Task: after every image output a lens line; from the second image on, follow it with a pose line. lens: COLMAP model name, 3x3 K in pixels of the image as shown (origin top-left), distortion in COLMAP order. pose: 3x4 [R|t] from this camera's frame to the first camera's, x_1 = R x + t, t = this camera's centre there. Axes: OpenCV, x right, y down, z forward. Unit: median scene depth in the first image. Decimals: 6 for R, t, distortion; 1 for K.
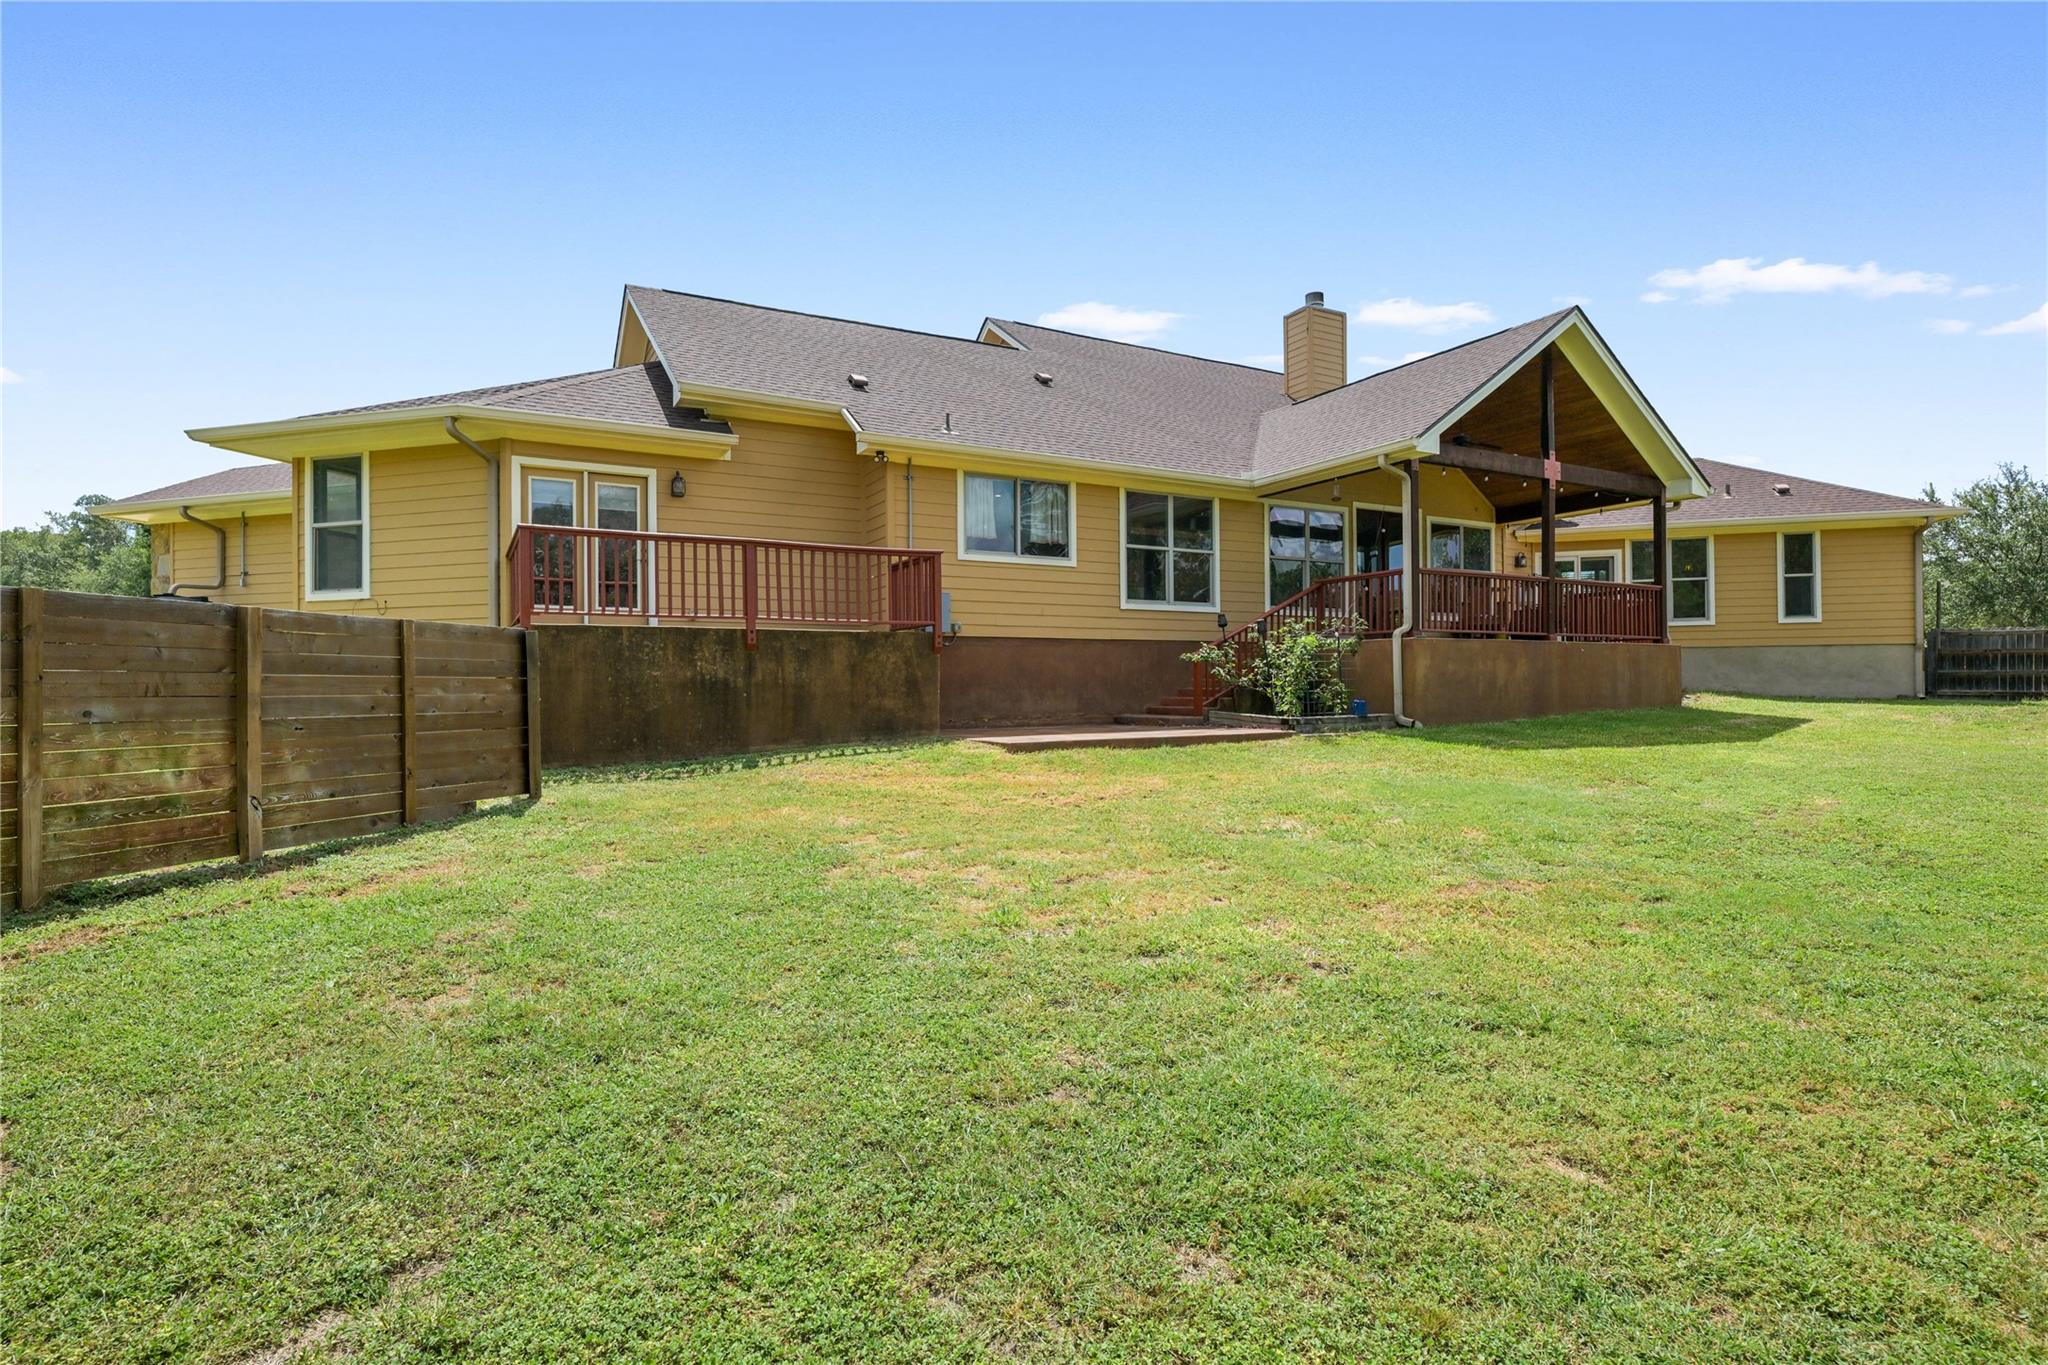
lens RADIAL K [[1026.0, 0, 1022.9], [0, 1026.0, 682.8], [0, 0, 1]] dist [-0.001429, -0.000513]
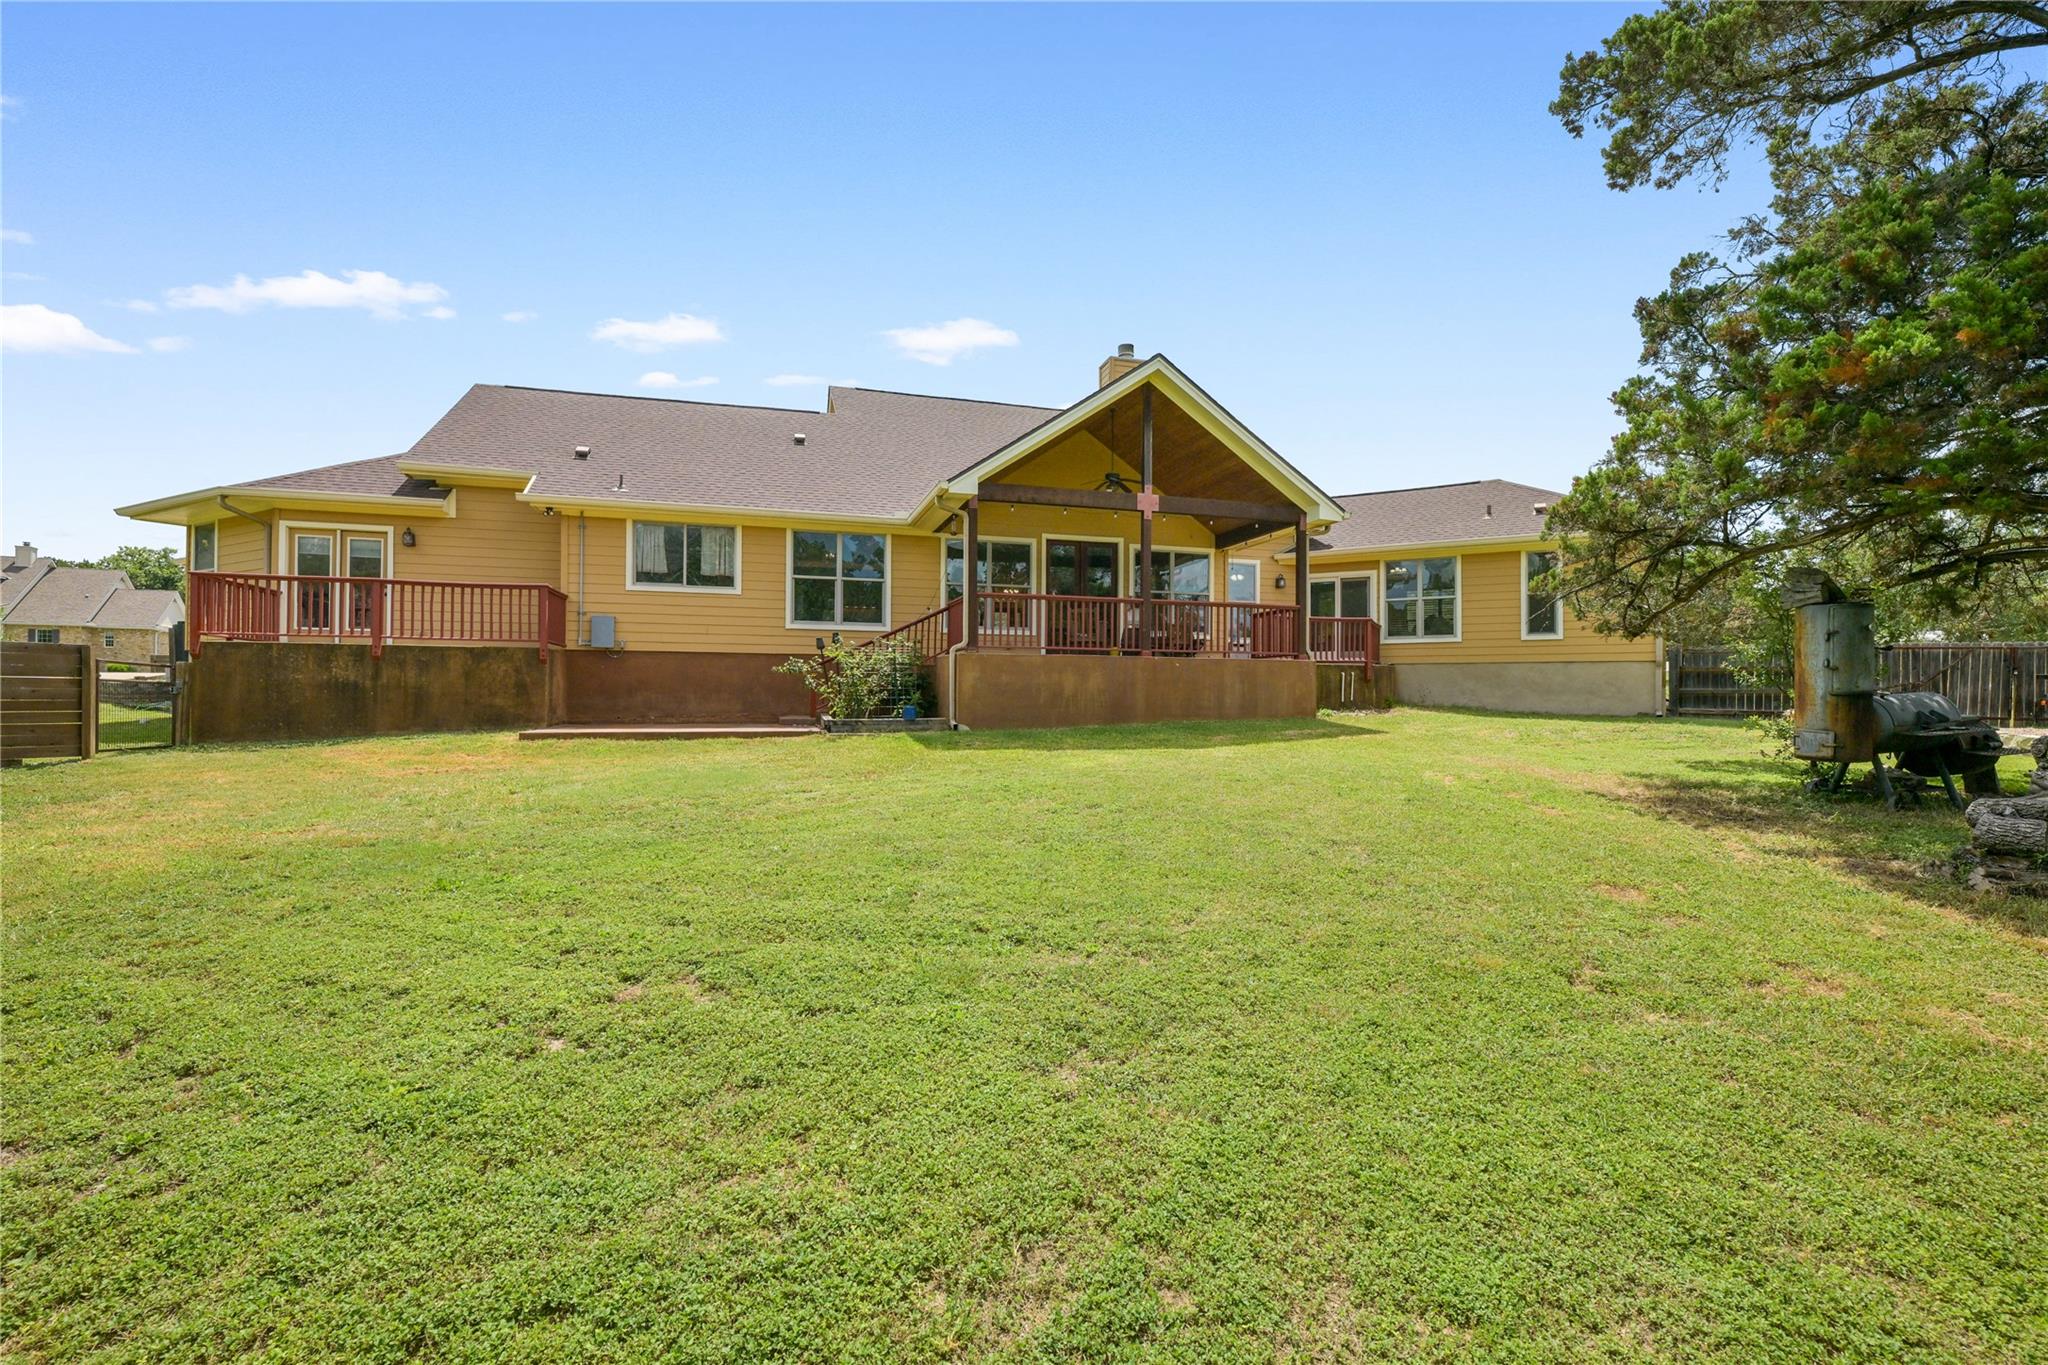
lens RADIAL K [[913.9, 0, 1020.3], [0, 913.9, 693.9], [0, 0, 1]] dist [-0.002103, 0.000015]
pose [[0.976099, 0.013119, -0.216929, 0.636994], [-0.012756, 0.999914, 0.003073, -0.001560], [0.216950, -0.000232, 0.976183, 0.004789]]
